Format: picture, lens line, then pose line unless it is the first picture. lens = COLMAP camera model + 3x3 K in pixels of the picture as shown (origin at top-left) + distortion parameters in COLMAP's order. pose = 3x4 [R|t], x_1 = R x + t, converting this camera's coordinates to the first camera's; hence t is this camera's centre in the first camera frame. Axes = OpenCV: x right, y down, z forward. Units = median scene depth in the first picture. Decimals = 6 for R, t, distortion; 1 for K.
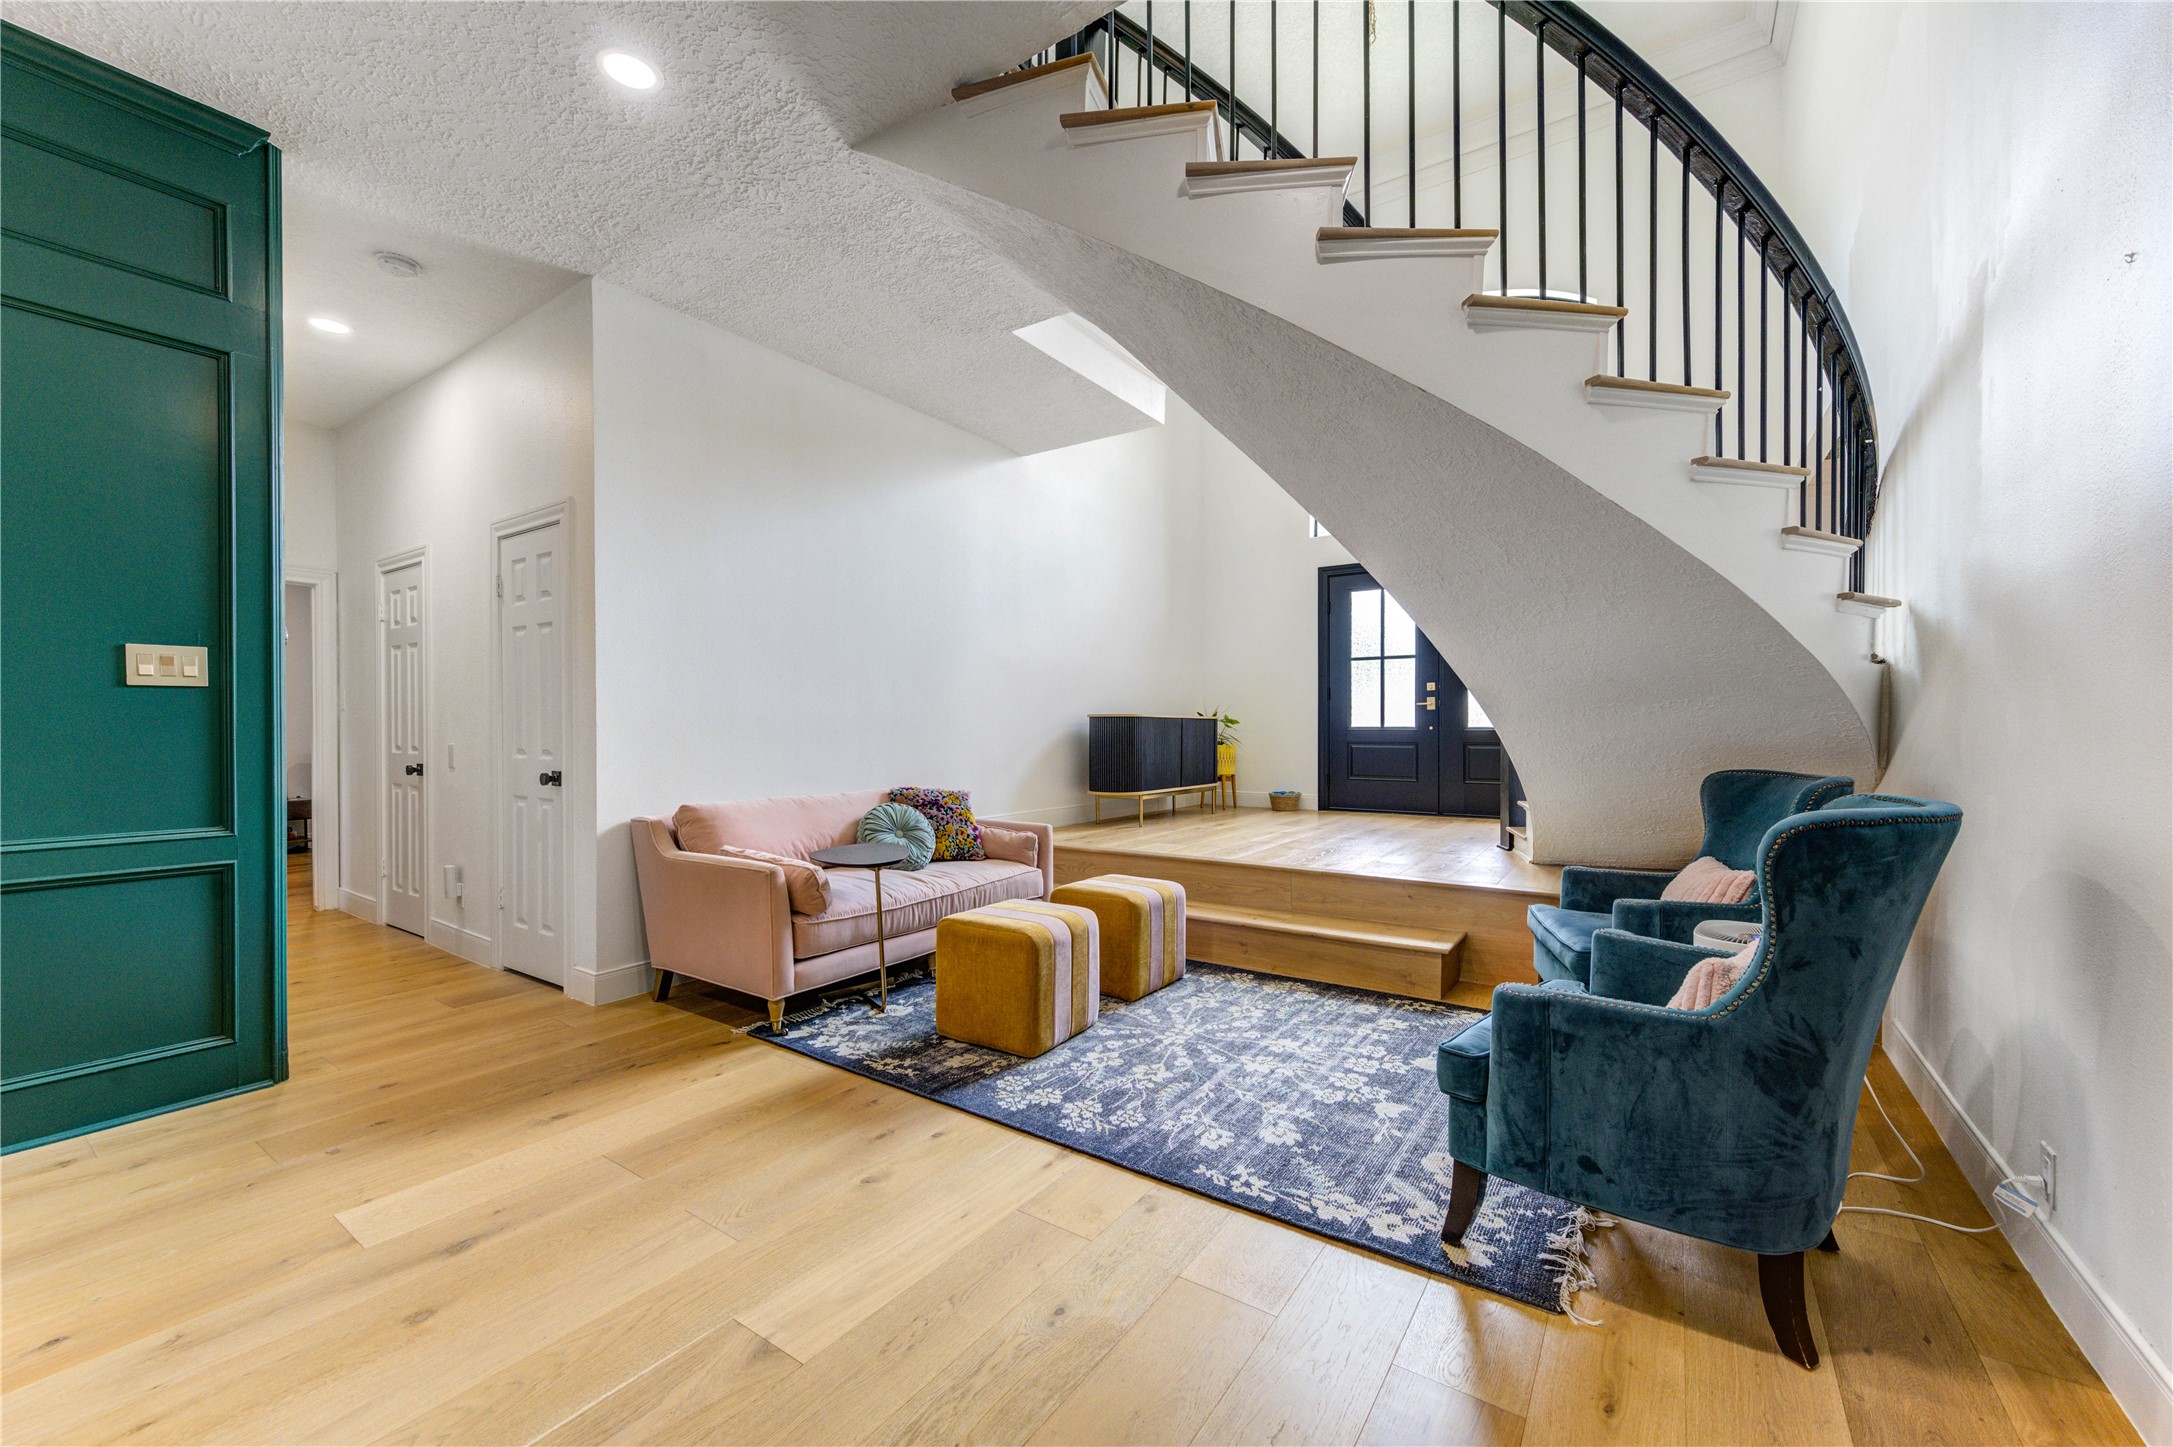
lens RADIAL K [[846.8, 0, 1086.9], [0, 846.8, 729.0], [0, 0, 1]] dist [-0.001421, 0.001876]
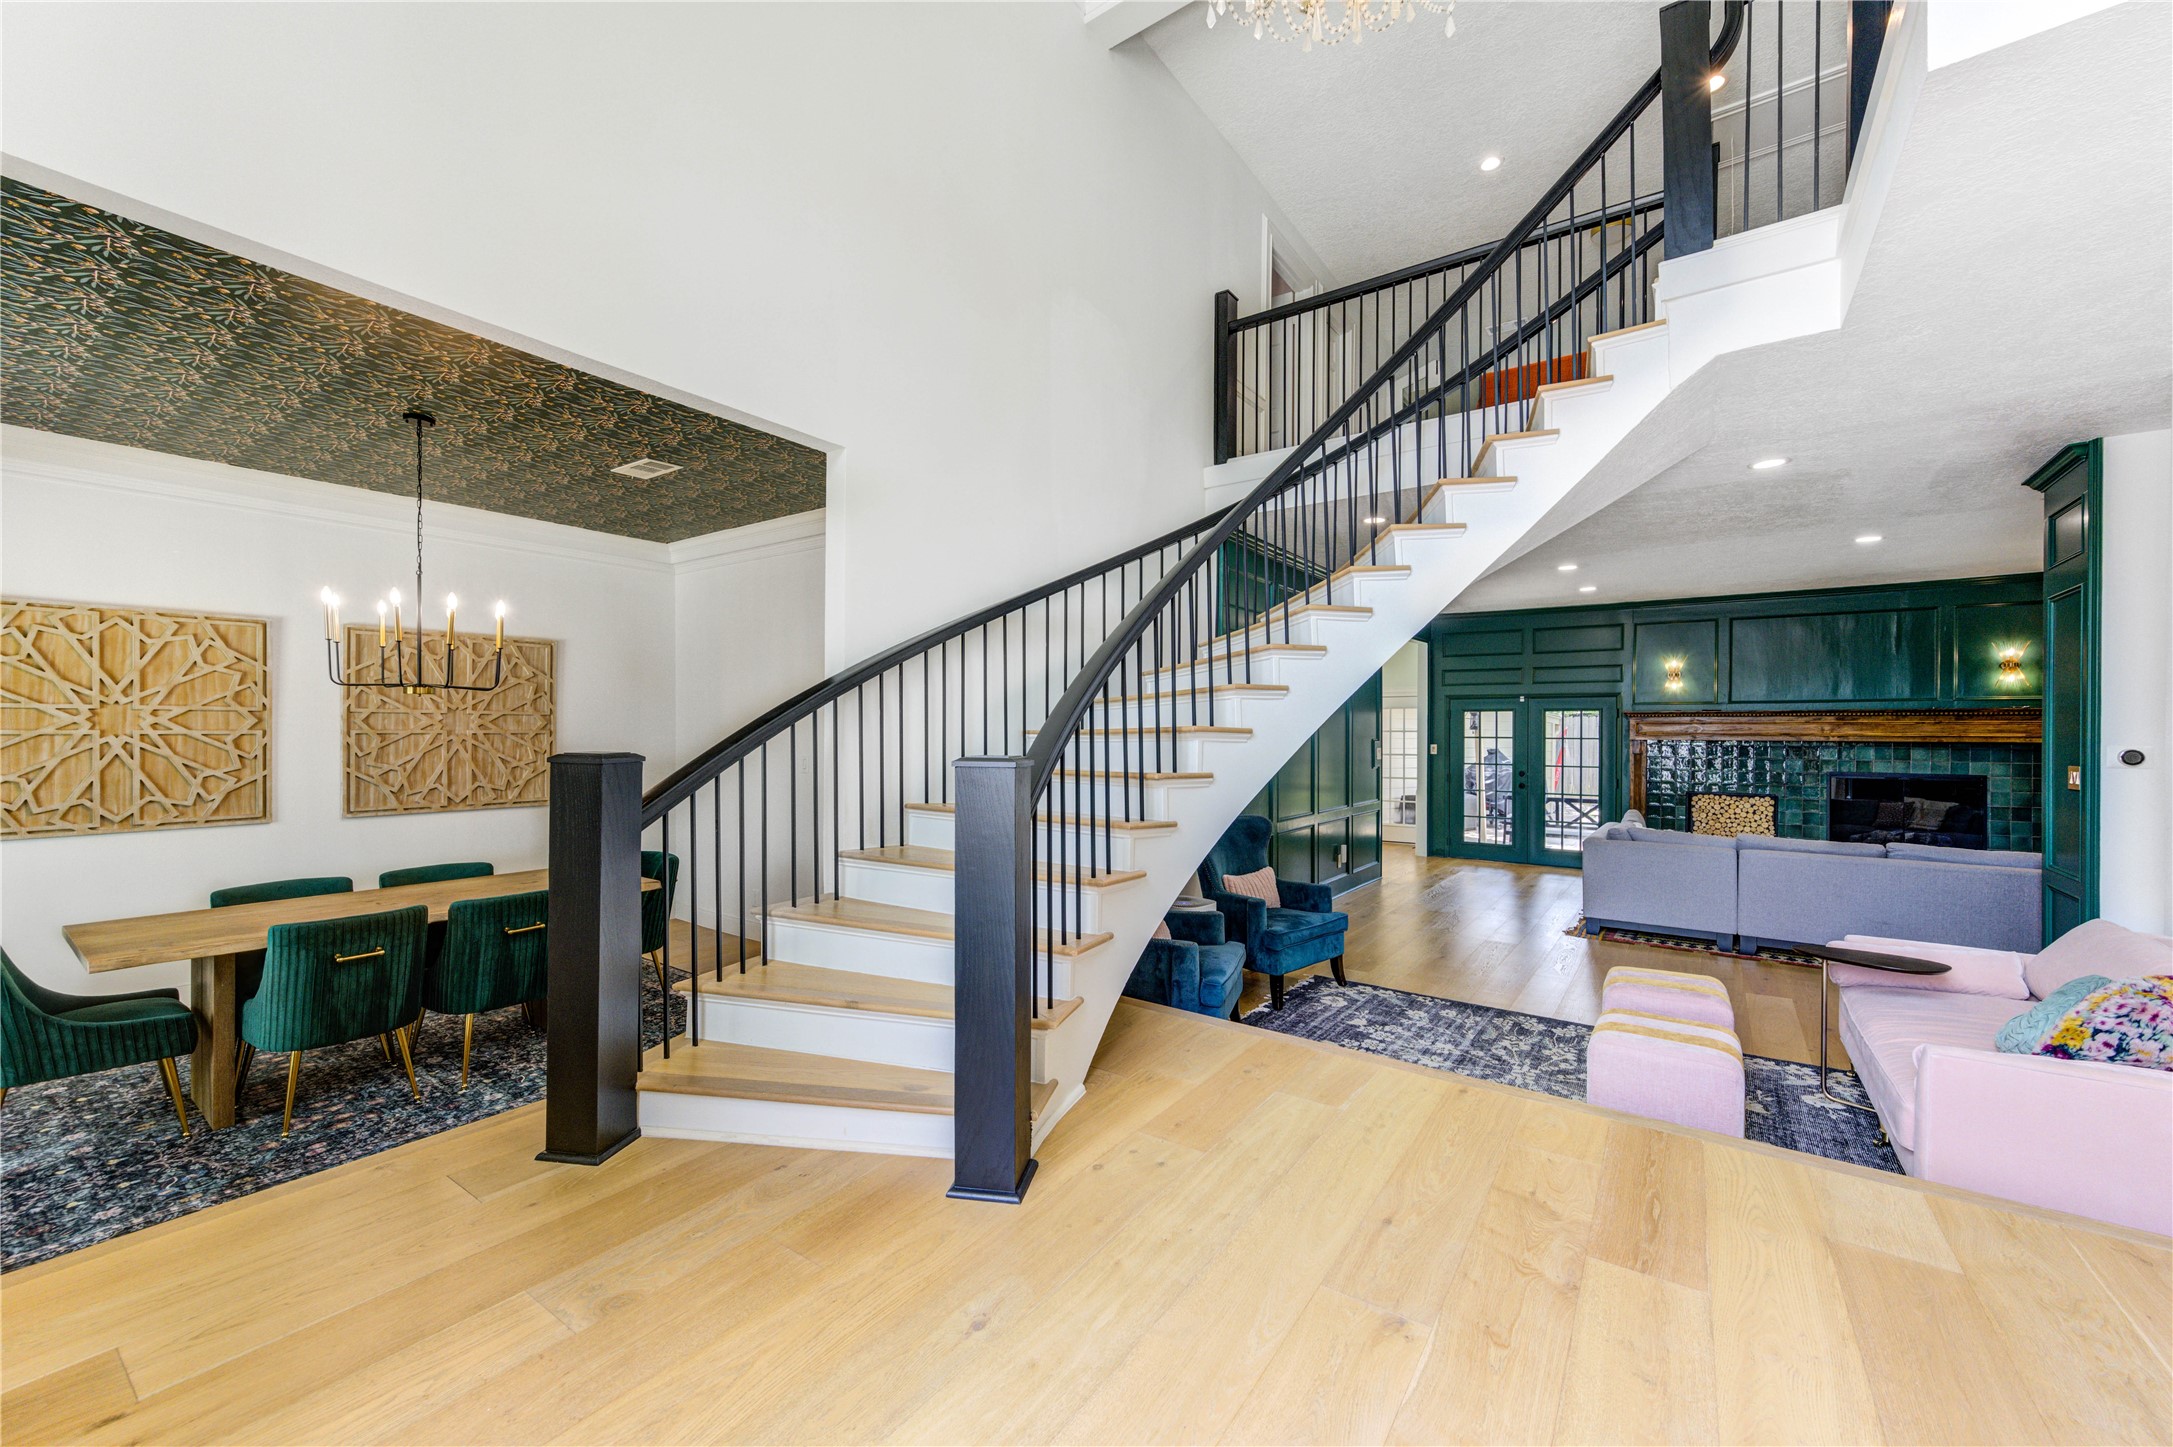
lens RADIAL K [[846.8, 0, 1094.4], [0, 846.8, 734.7], [0, 0, 1]] dist [-0.001421, 0.001876]
pose [[-0.999830, -0.003445, 0.018100, 0.824703], [-0.003364, 0.999984, 0.004498, -0.152472], [-0.018115, 0.004436, -0.999826, 2.605141]]
